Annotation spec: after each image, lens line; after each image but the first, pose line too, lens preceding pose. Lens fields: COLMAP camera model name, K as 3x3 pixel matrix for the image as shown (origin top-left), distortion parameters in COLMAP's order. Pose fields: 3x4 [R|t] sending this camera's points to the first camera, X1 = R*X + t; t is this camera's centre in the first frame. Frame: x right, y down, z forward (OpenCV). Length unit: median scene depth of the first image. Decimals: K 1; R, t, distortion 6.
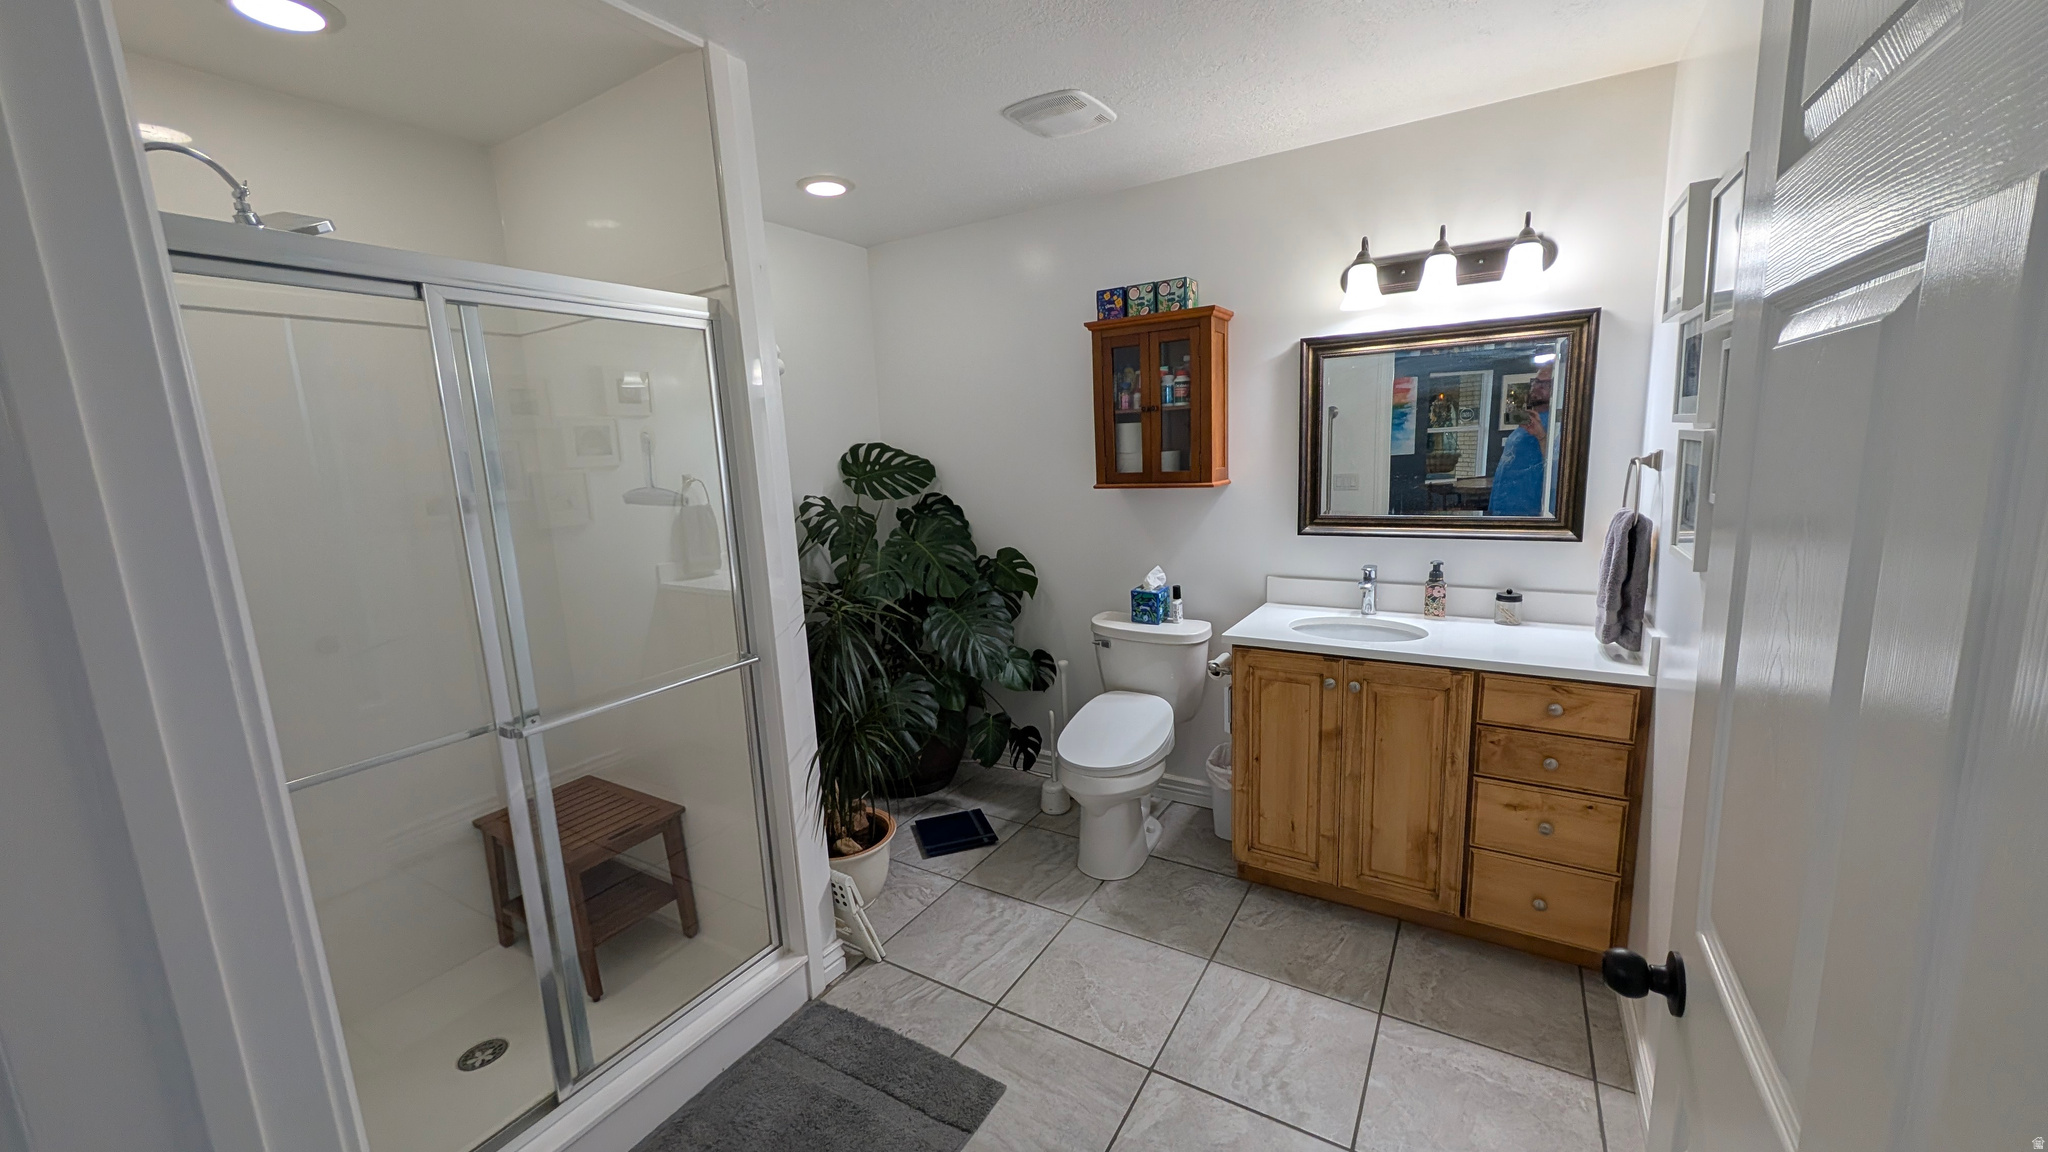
lens RADIAL K [[775.9, 0, 1031.5], [0, 775.9, 576.0], [0, 0, 1]] dist [-0.000617, -0.000151]
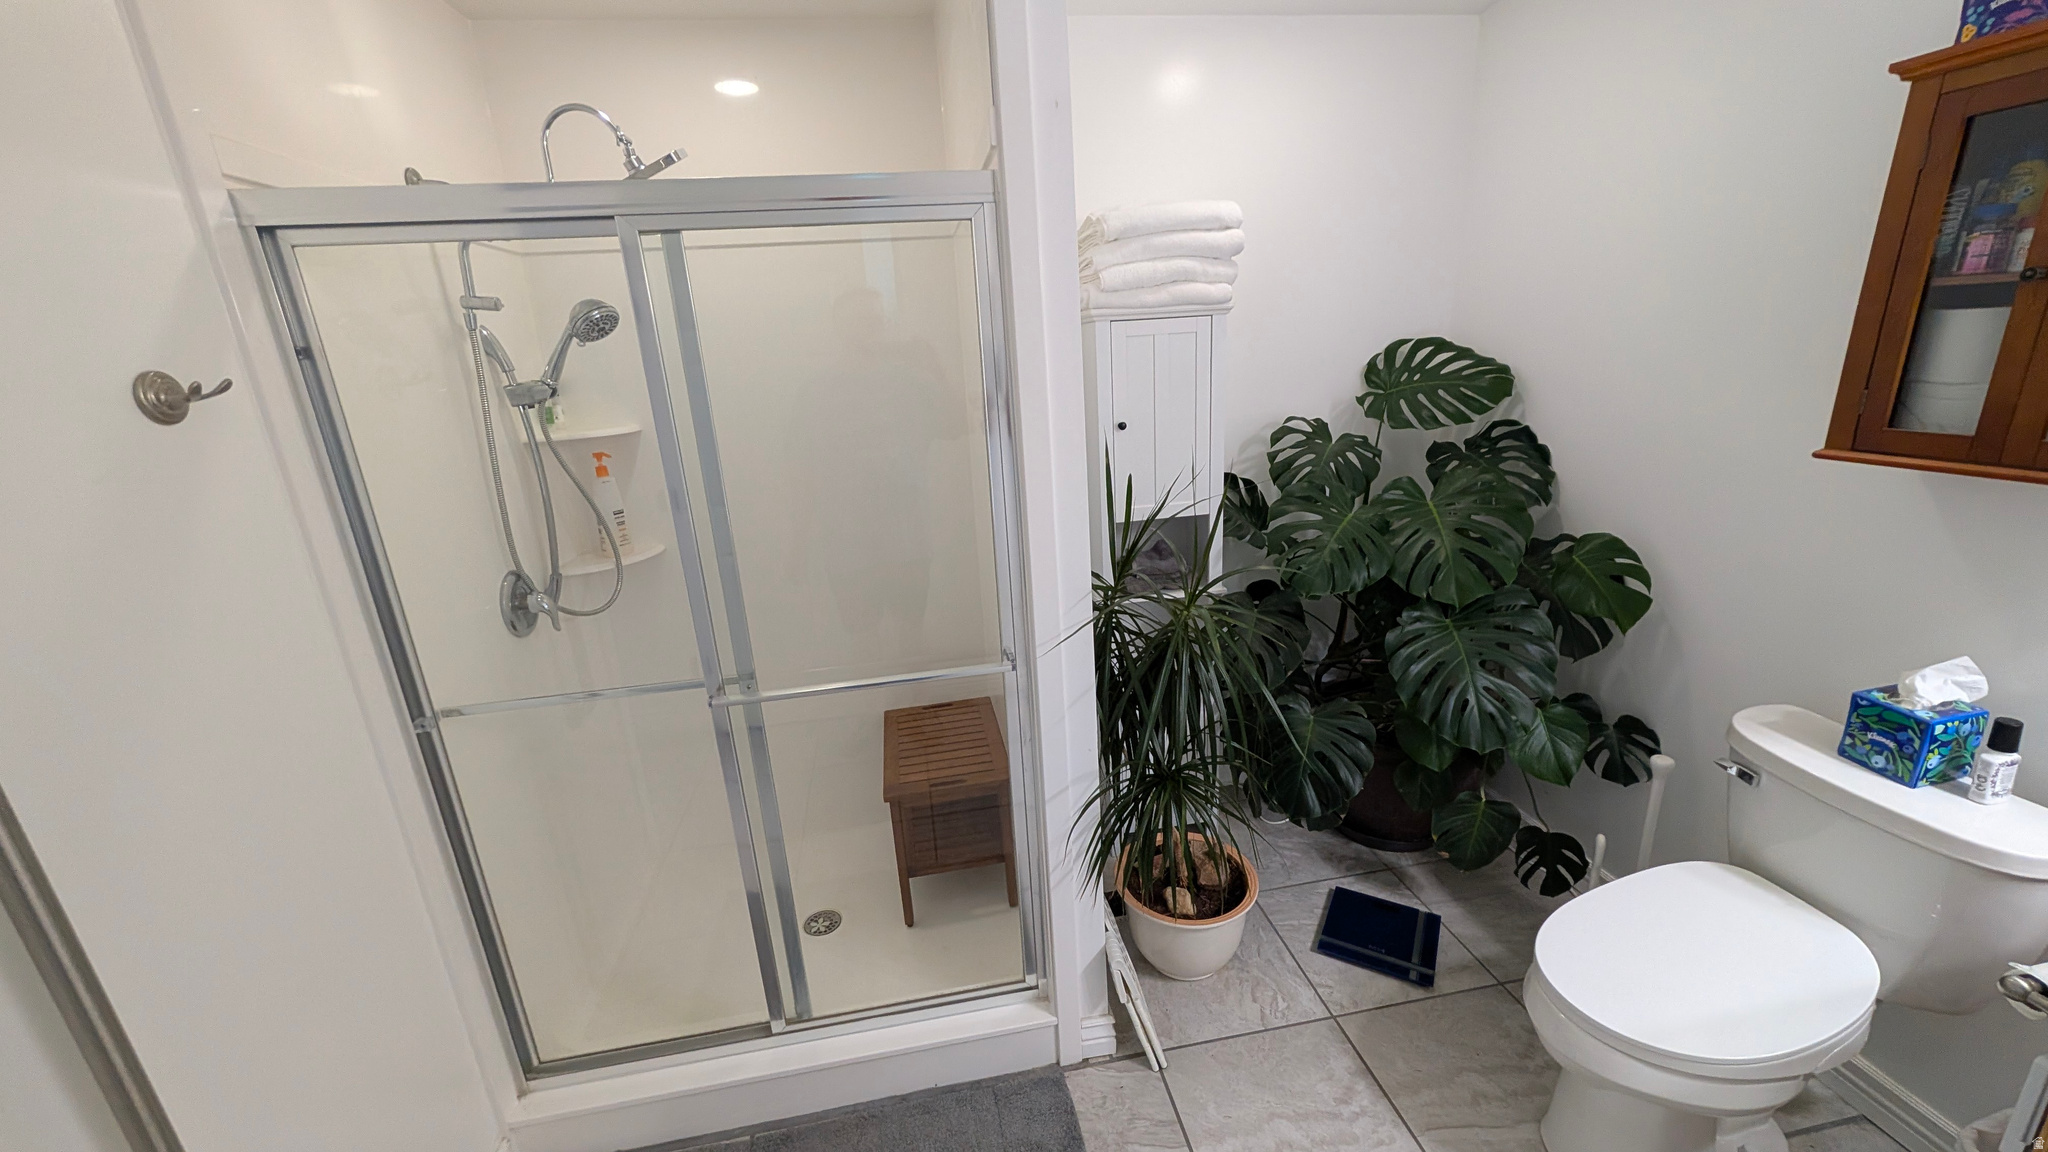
lens RADIAL K [[775.9, 0, 1024.2], [0, 775.9, 578.4], [0, 0, 1]] dist [-0.000617, -0.000151]
pose [[0.649250, 0.227174, -0.725856, 0.120695], [-0.097928, 0.971376, 0.216422, -0.091859], [0.754244, -0.069430, 0.652913, 0.323479]]
